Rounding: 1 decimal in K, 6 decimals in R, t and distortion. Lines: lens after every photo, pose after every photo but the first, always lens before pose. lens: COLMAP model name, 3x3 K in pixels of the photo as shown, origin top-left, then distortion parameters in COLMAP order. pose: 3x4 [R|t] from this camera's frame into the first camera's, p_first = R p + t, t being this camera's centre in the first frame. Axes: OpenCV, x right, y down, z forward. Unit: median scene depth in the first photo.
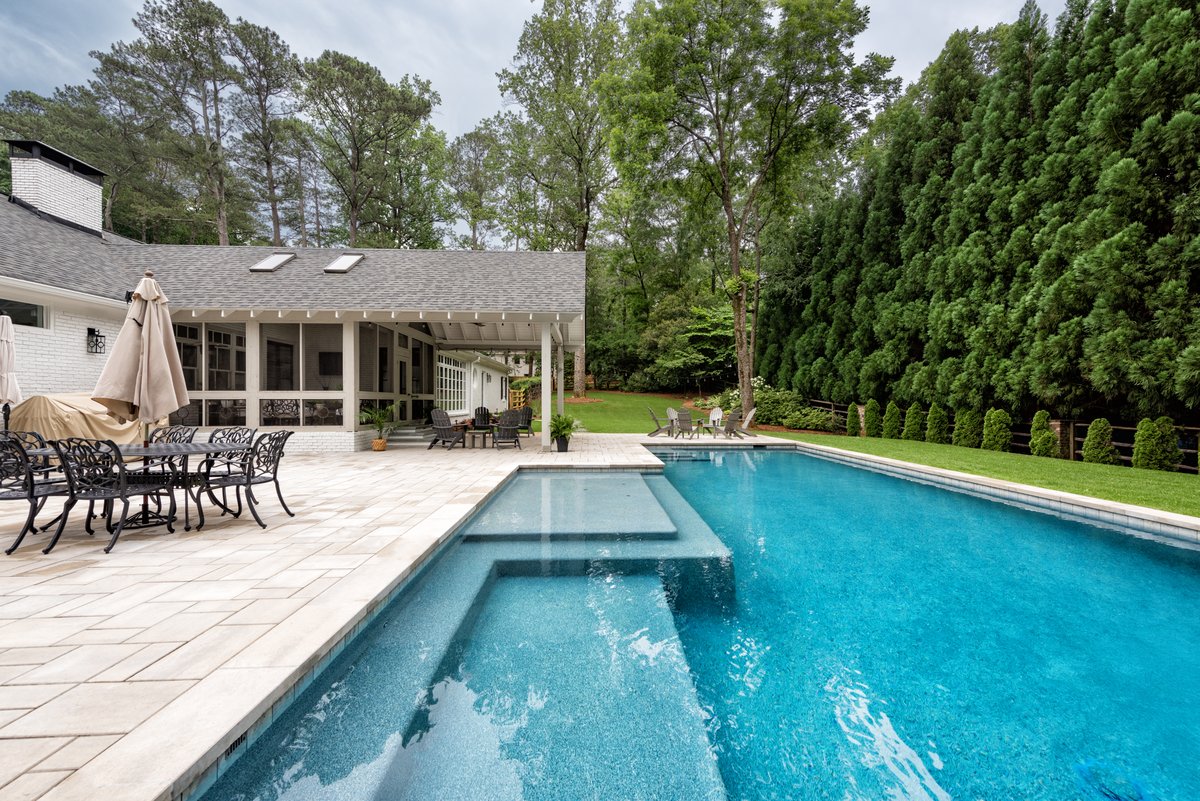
lens RADIAL K [[468.7, 0, 600.0], [0, 468.7, 400.5], [0, 0, 1]] dist [0.002375, -0.000015]
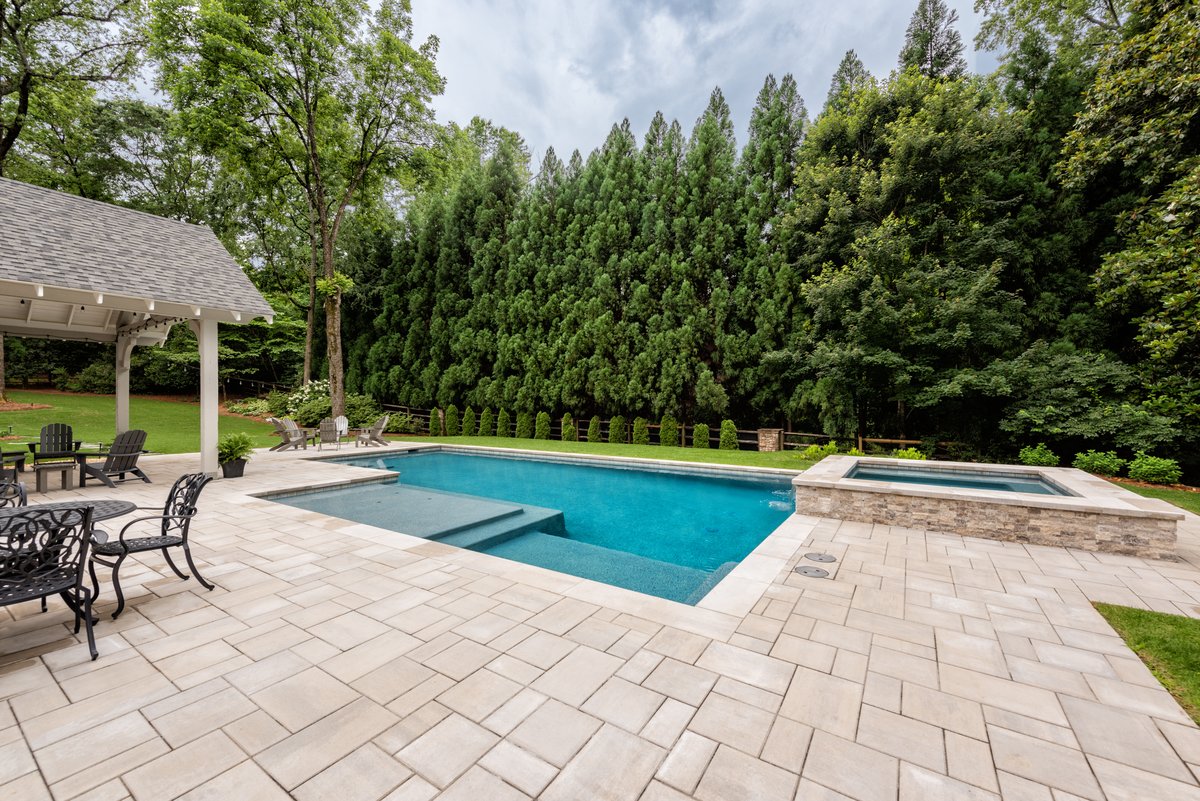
lens RADIAL K [[468.7, 0, 600.0], [0, 468.7, 400.5], [0, 0, 1]] dist [0.002375, -0.000015]
pose [[0.572722, -0.001141, 0.819749, -0.266247], [0.001801, 0.999998, 0.000133, -0.017610], [-0.819747, 0.001400, 0.572723, -0.014440]]
